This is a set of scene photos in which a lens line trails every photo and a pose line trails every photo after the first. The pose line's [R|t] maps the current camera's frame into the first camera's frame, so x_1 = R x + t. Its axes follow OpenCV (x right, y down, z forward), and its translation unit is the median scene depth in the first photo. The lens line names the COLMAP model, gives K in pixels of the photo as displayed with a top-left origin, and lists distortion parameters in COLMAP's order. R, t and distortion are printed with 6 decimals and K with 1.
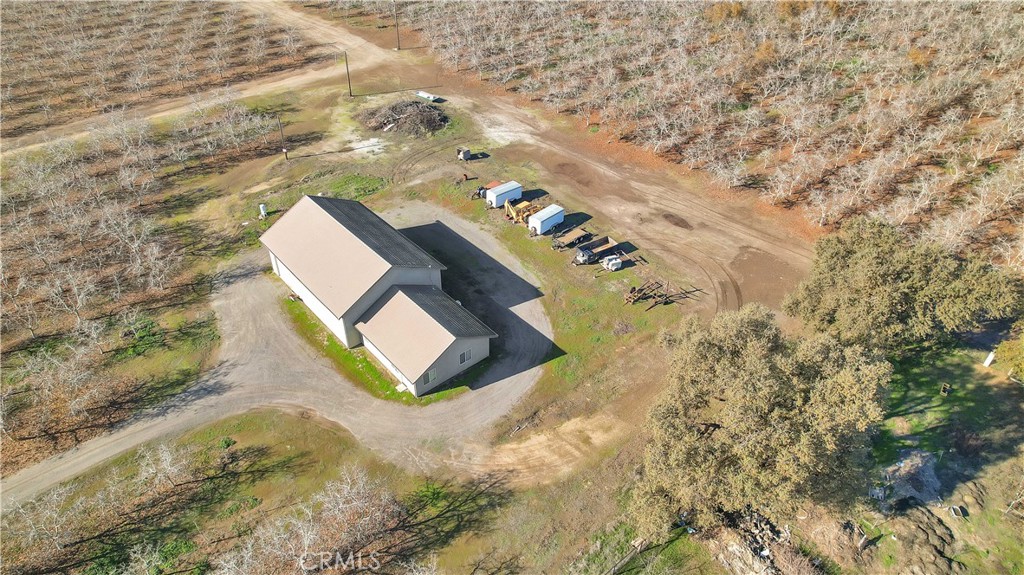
lens RADIAL K [[668.2, 0, 512.0], [0, 668.2, 287.5], [0, 0, 1]] dist [-0.089392, 0.079987]
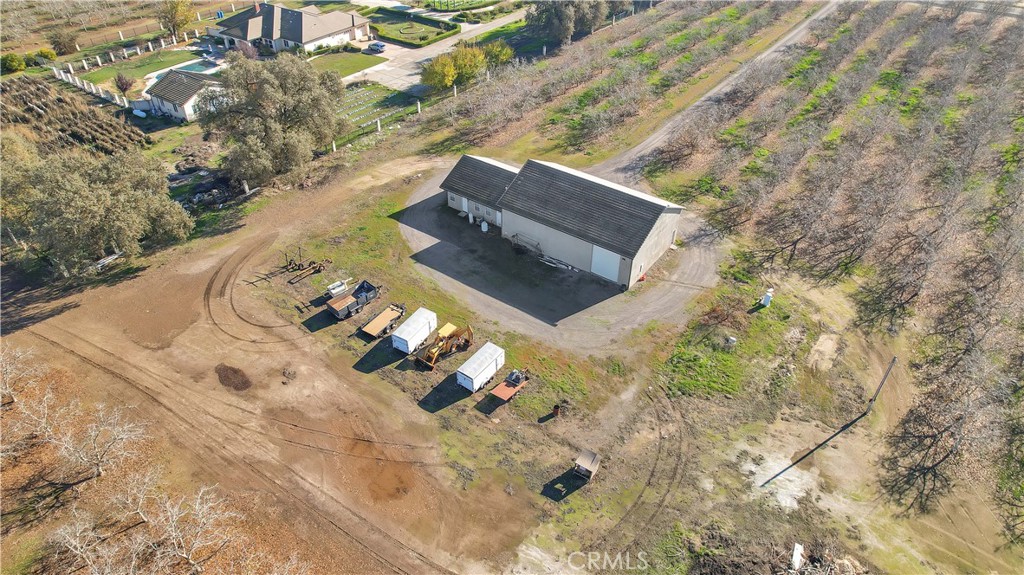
lens RADIAL K [[668.2, 0, 512.0], [0, 668.2, 287.5], [0, 0, 1]] dist [-0.089392, 0.079987]
pose [[-0.976099, 0.112940, -0.185678, 0.076396], [-0.151595, 0.258365, 0.954079, -0.829969], [0.155726, 0.959423, -0.235068, 1.103994]]
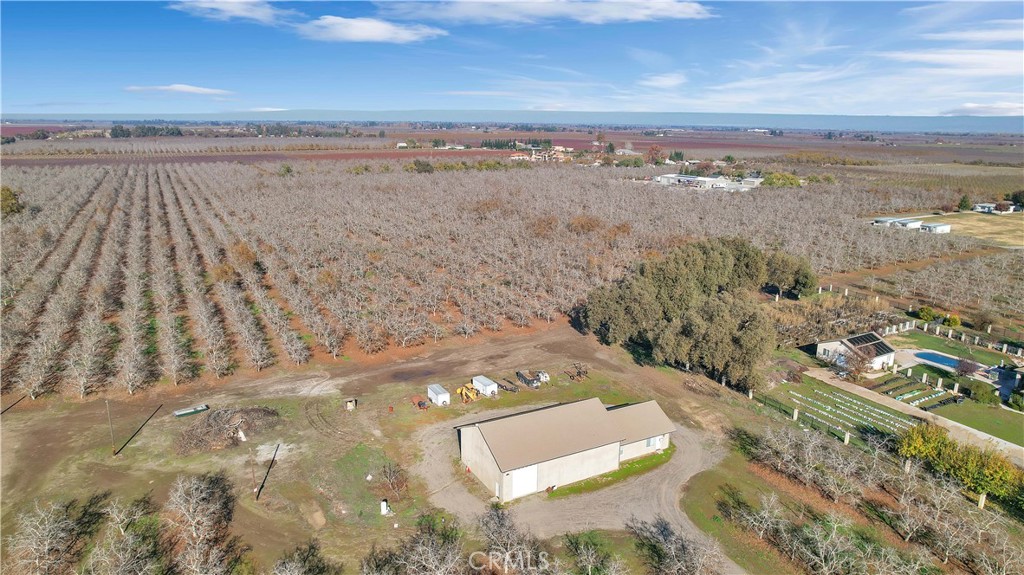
lens RADIAL K [[668.2, 0, 512.0], [0, 668.2, 287.5], [0, 0, 1]] dist [-0.089392, 0.079987]
pose [[0.216547, -0.251714, 0.943264, -1.072995], [0.593200, 0.801302, 0.077649, -0.313198], [-0.775385, 0.542730, 0.322836, 0.415365]]
